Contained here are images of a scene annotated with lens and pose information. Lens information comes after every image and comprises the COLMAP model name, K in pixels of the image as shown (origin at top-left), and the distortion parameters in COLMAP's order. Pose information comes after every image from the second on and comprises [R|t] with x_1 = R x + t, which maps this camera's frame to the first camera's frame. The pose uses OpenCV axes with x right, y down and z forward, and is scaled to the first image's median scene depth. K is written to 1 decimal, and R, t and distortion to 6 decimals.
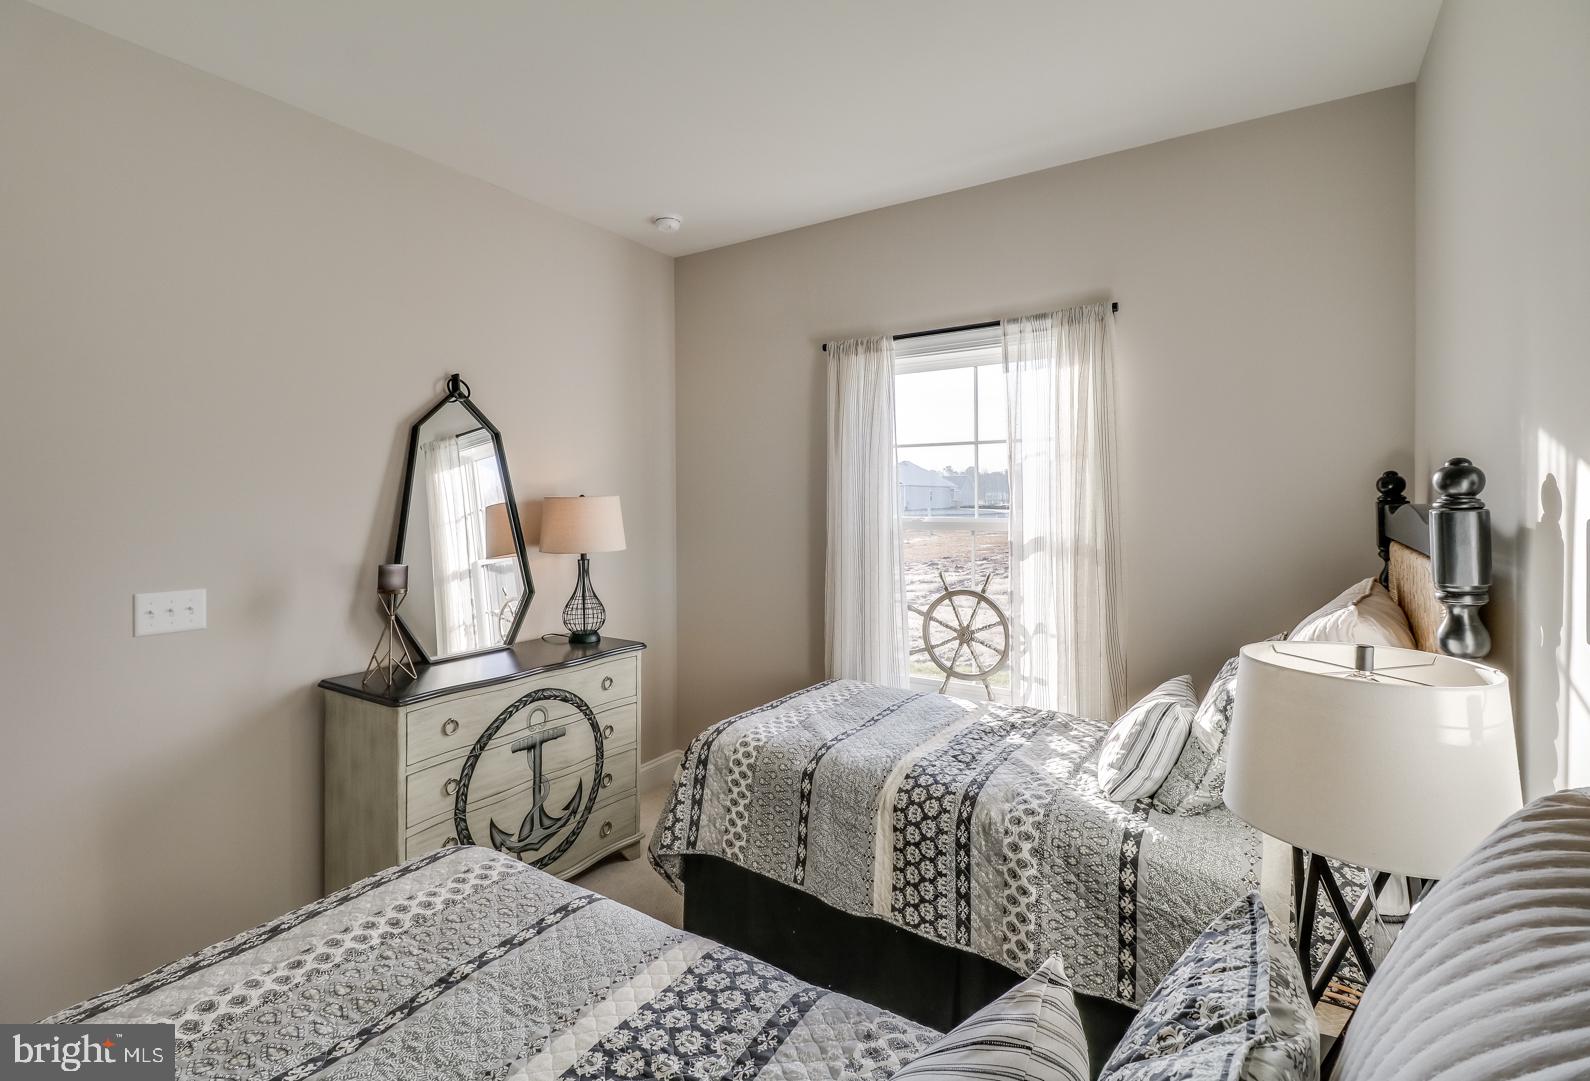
lens RADIAL K [[752.8, 0, 788.9], [0, 752.8, 502.8], [0, 0, 1]] dist [0.001270, 0.000116]
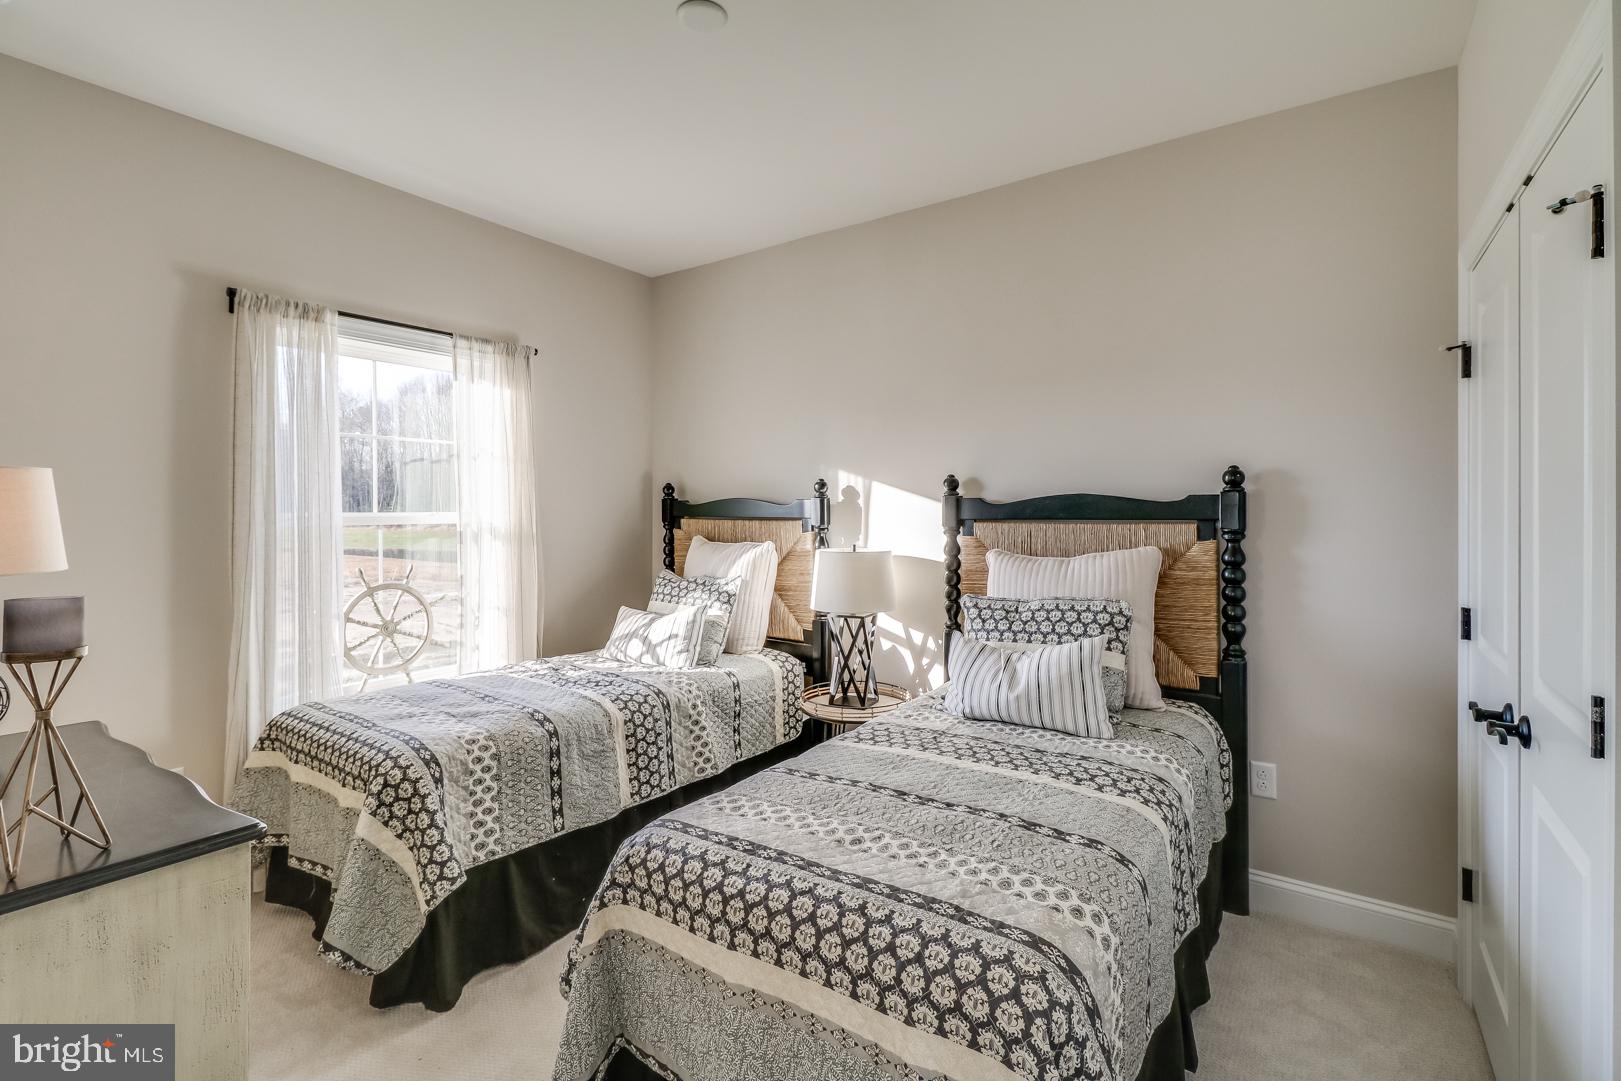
lens RADIAL K [[739.9, 0, 814.4], [0, 739.9, 514.9], [0, 0, 1]] dist [-0.003561, -0.001055]
pose [[0.010145, 0.001583, 0.999947, -1.009100], [0.009929, 0.999949, -0.001684, 0.042326], [-0.999899, 0.009945, 0.010128, 0.571147]]
